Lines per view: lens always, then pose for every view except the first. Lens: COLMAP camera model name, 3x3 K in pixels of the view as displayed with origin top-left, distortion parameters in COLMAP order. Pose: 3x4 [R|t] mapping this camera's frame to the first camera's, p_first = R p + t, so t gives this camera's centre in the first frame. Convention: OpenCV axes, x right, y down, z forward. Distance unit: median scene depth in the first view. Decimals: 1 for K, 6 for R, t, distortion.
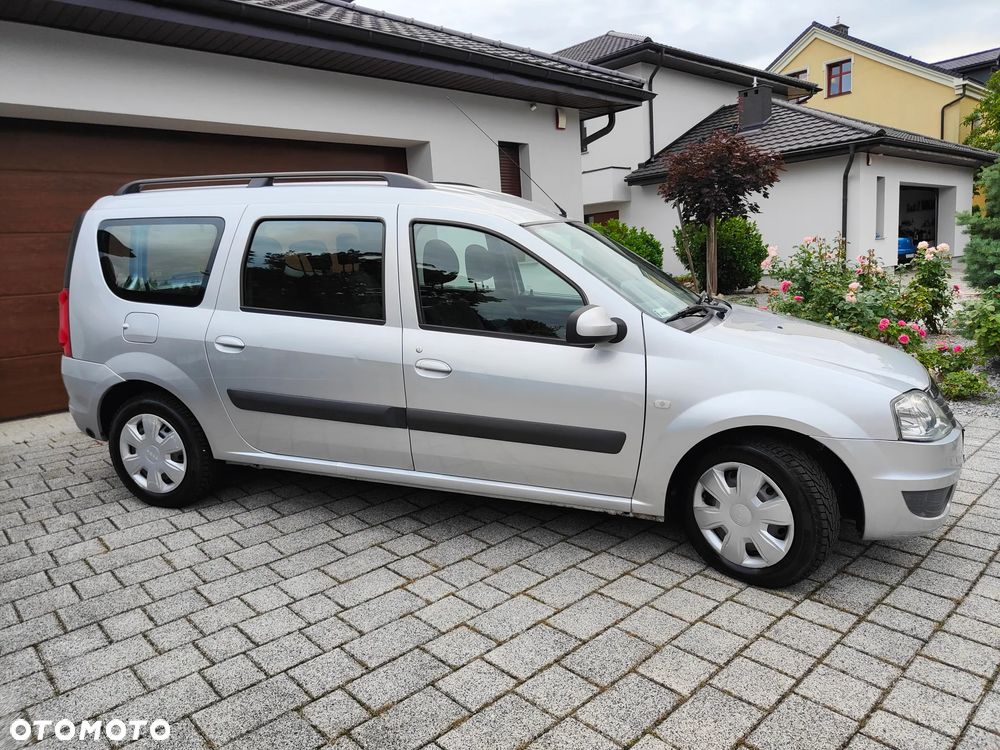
lens RADIAL K [[698.3, 0, 504.7], [0, 698.3, 374.7], [0, 0, 1]] dist [0.007851, 0.002155]
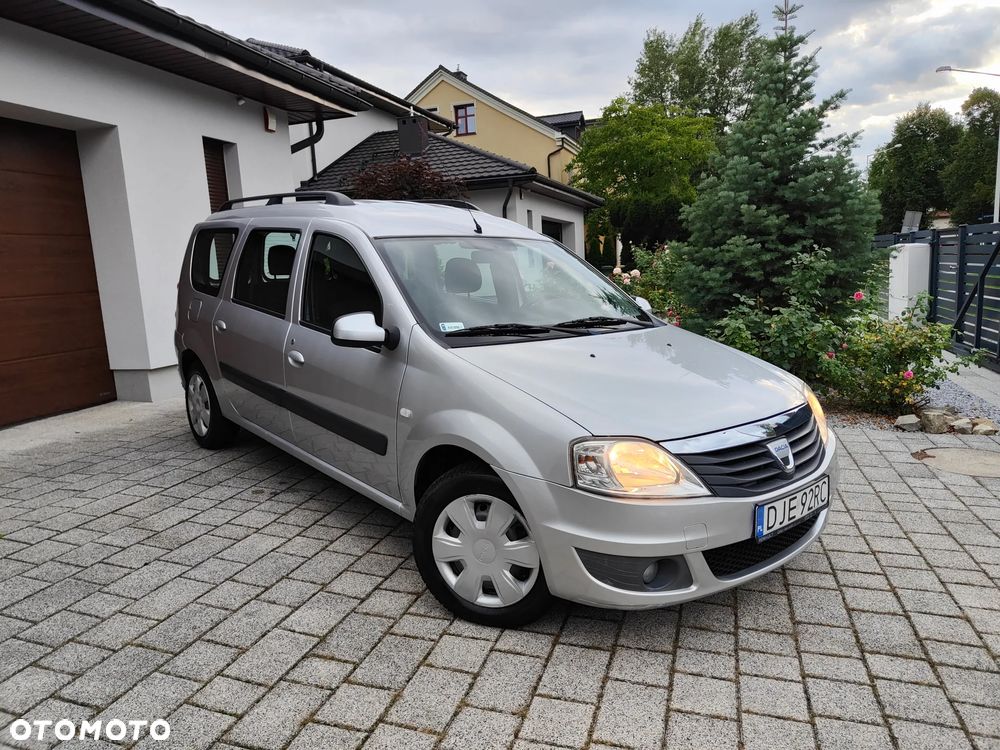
lens RADIAL K [[698.3, 0, 502.0], [0, 698.3, 373.7], [0, 0, 1]] dist [0.007851, 0.002155]
pose [[0.870214, -0.057504, 0.489306, -0.330199], [0.074081, 0.997146, -0.014564, -0.050632], [-0.487072, 0.048922, 0.871990, 0.346174]]
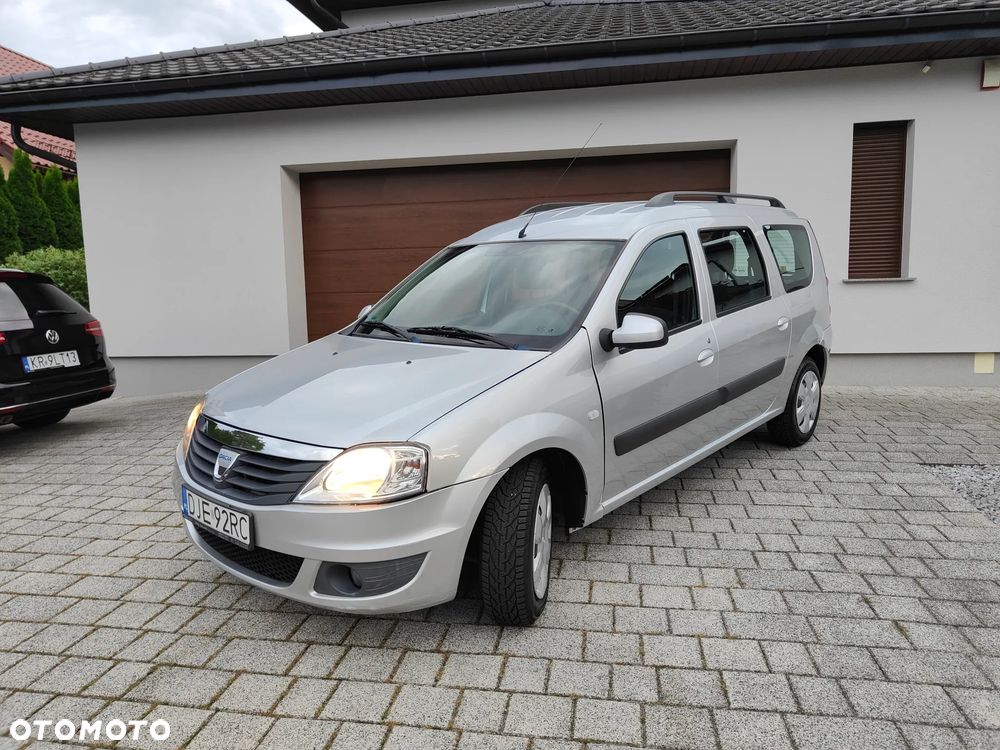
lens RADIAL K [[698.3, 0, 499.5], [0, 698.3, 376.2], [0, 0, 1]] dist [0.007851, 0.002155]
pose [[0.592089, 0.142689, -0.793139, 1.133249], [-0.142894, 0.987193, 0.070929, -0.150036], [0.793103, 0.071339, 0.604896, 0.639199]]
